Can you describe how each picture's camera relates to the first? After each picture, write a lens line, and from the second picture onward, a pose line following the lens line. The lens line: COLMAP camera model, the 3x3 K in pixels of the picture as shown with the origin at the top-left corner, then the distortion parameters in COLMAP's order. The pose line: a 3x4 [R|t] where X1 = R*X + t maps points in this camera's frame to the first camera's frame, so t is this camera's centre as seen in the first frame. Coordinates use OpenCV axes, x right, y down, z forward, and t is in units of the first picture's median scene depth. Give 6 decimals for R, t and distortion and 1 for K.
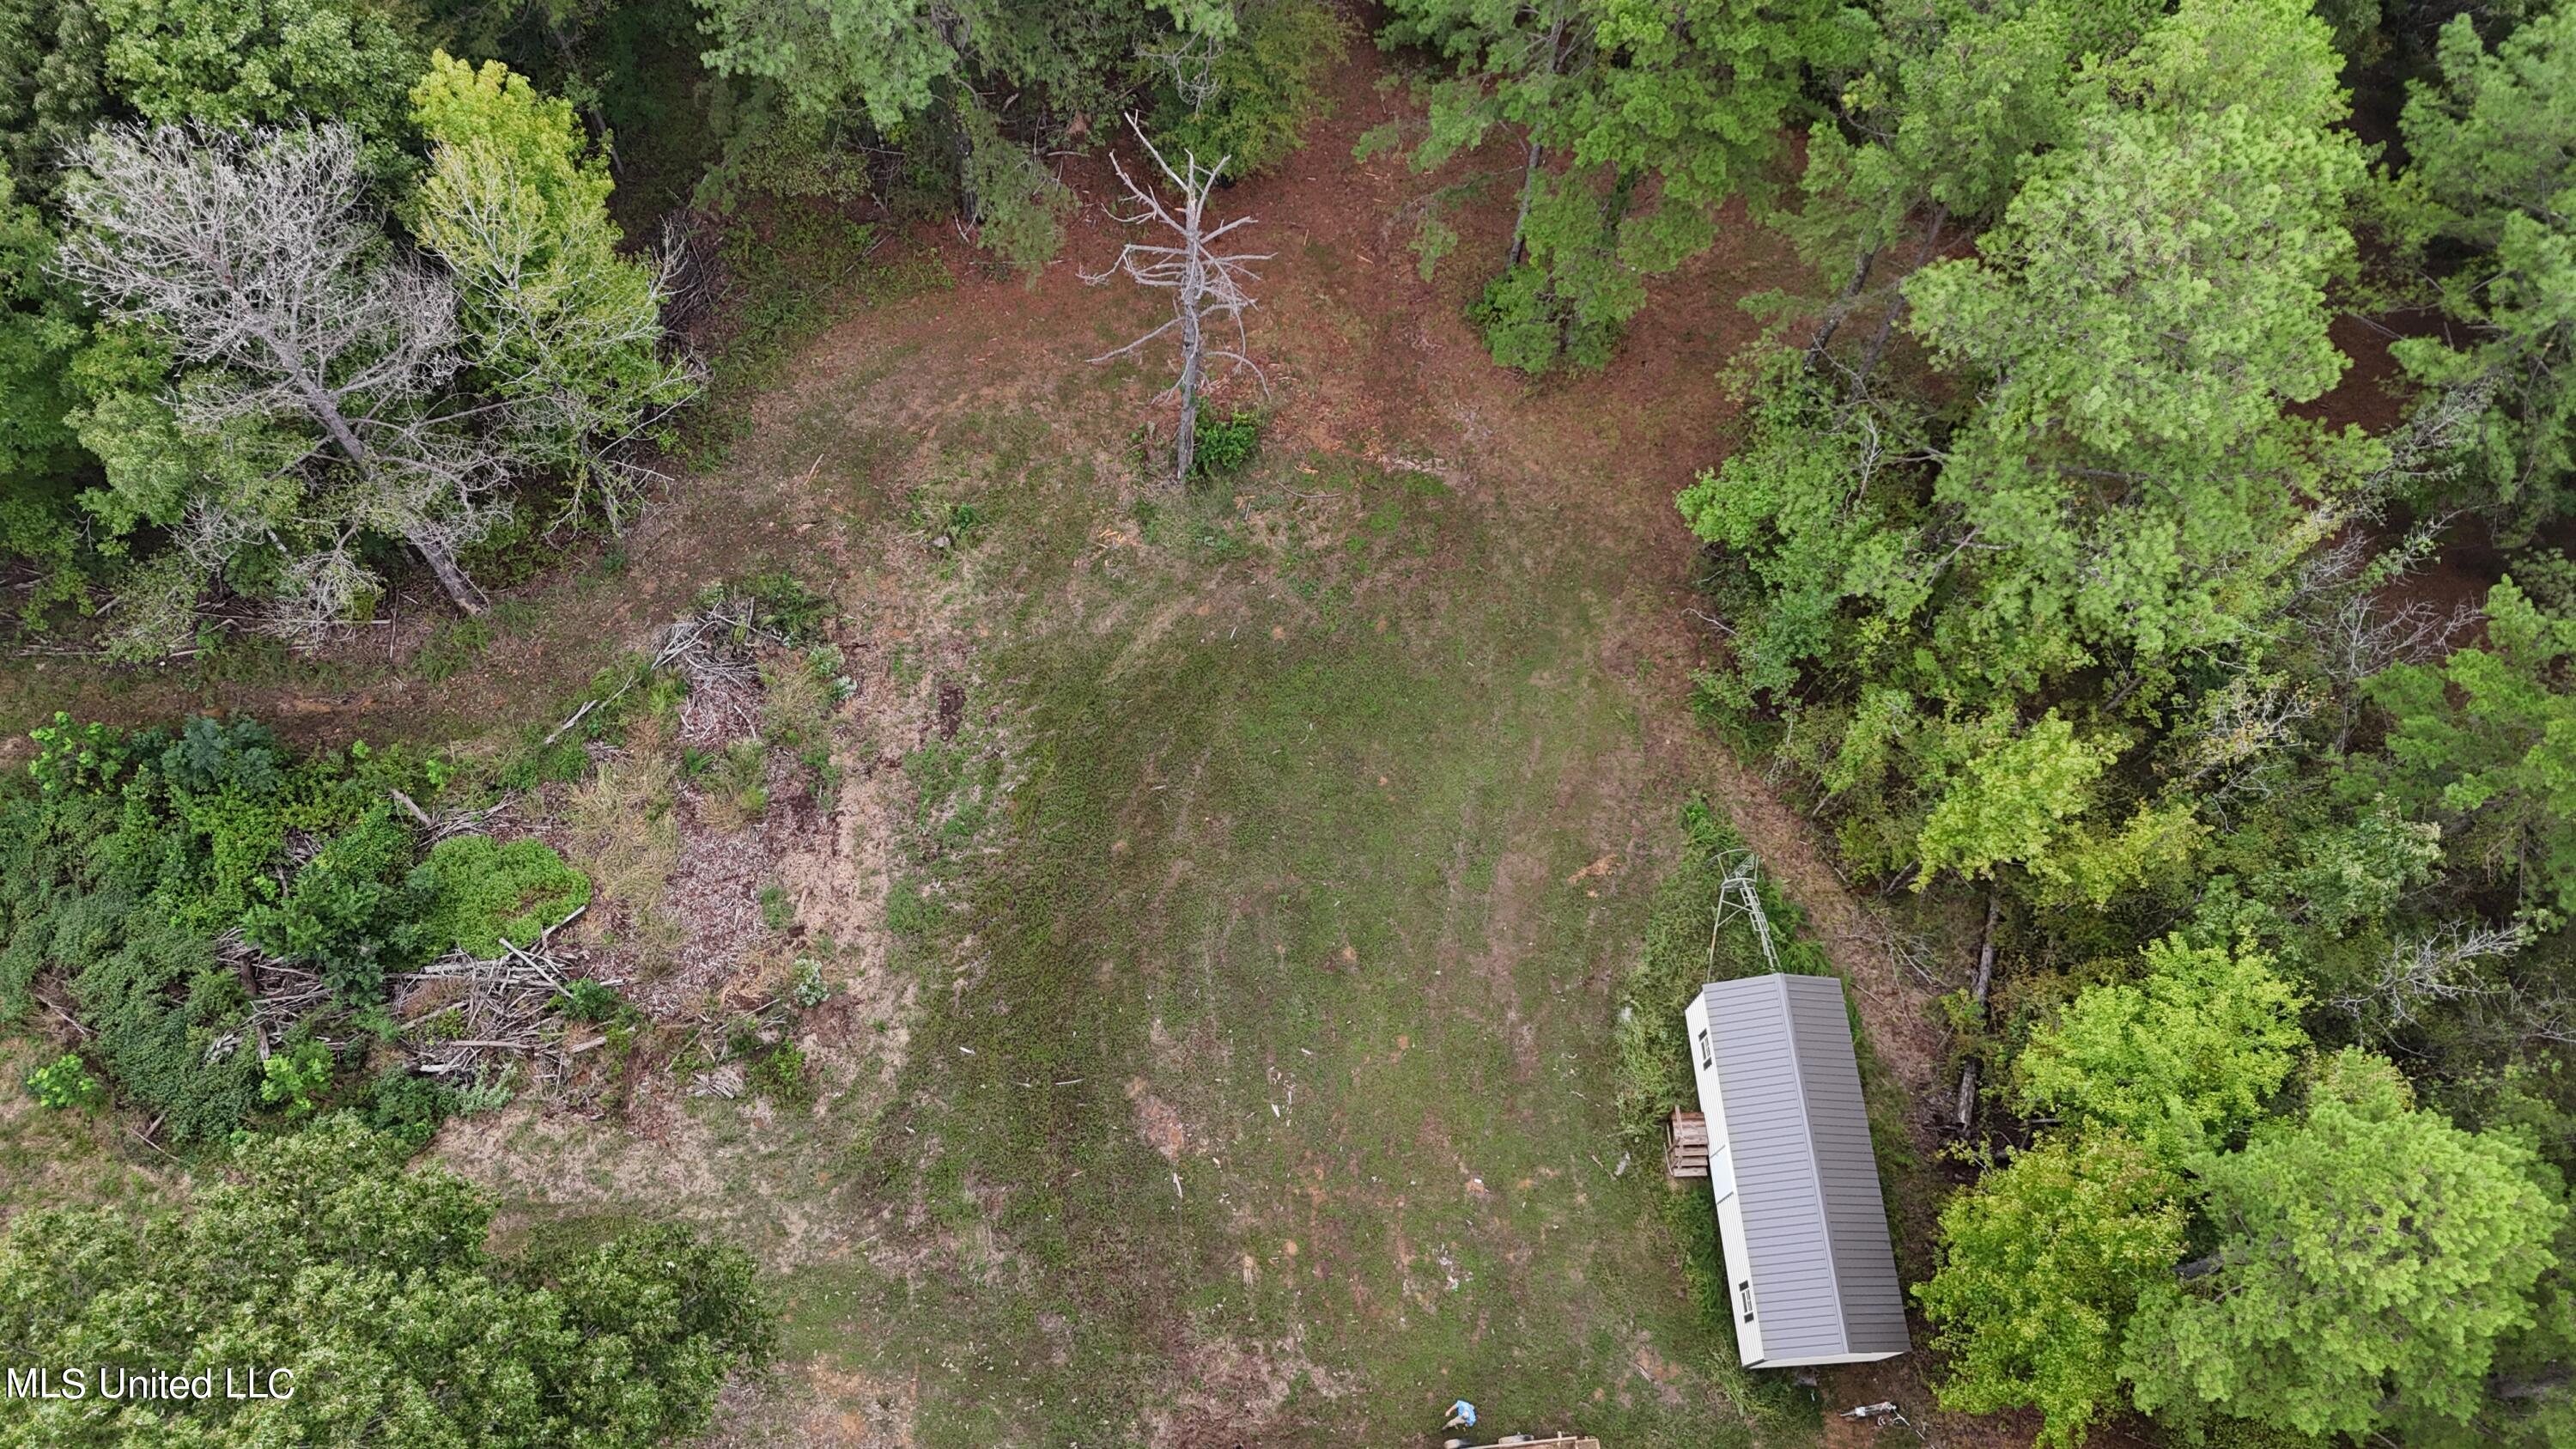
lens RADIAL K [[1870.3, 0, 1290.4], [0, 1870.3, 720.9], [0, 0, 1]] dist [0.064630, -0.053368]
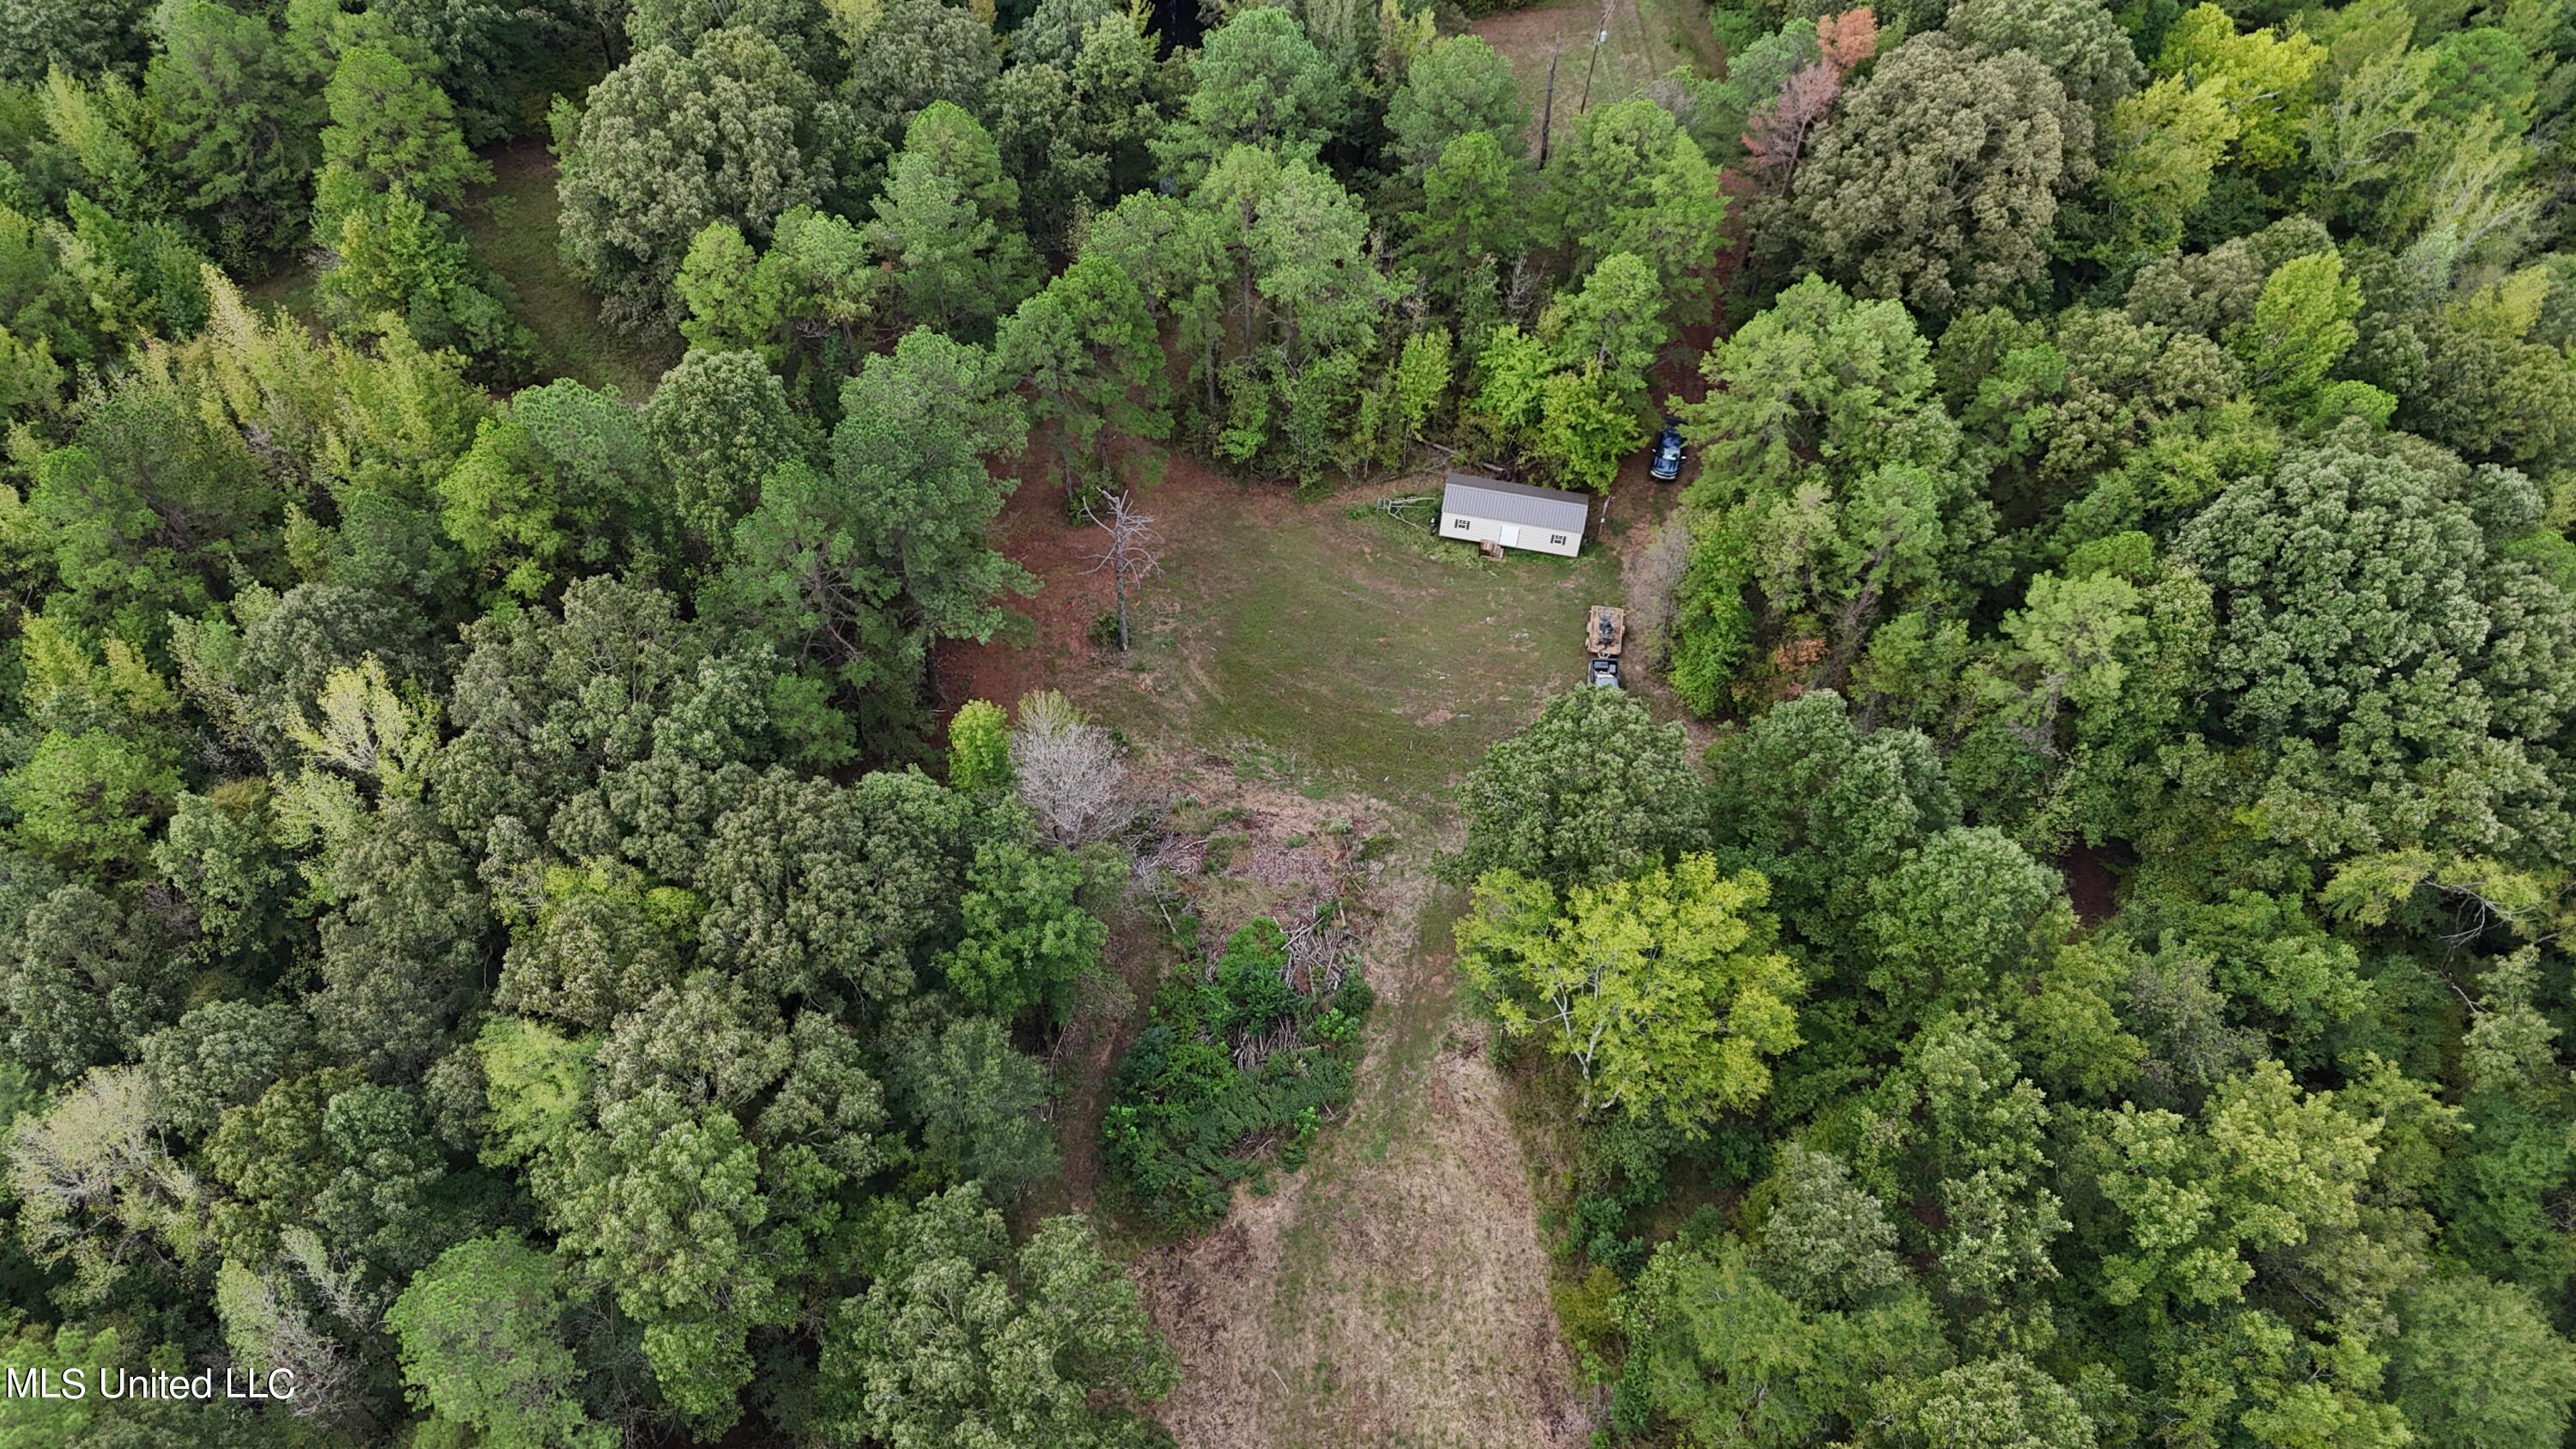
lens RADIAL K [[1870.3, 0, 1281.0], [0, 1870.3, 704.3], [0, 0, 1]] dist [0.064630, -0.053368]
pose [[0.261291, -0.787542, 0.558126, -1.381097], [0.879935, 0.432025, 0.197660, -0.413292], [-0.396789, 0.439468, 0.805870, -0.780162]]
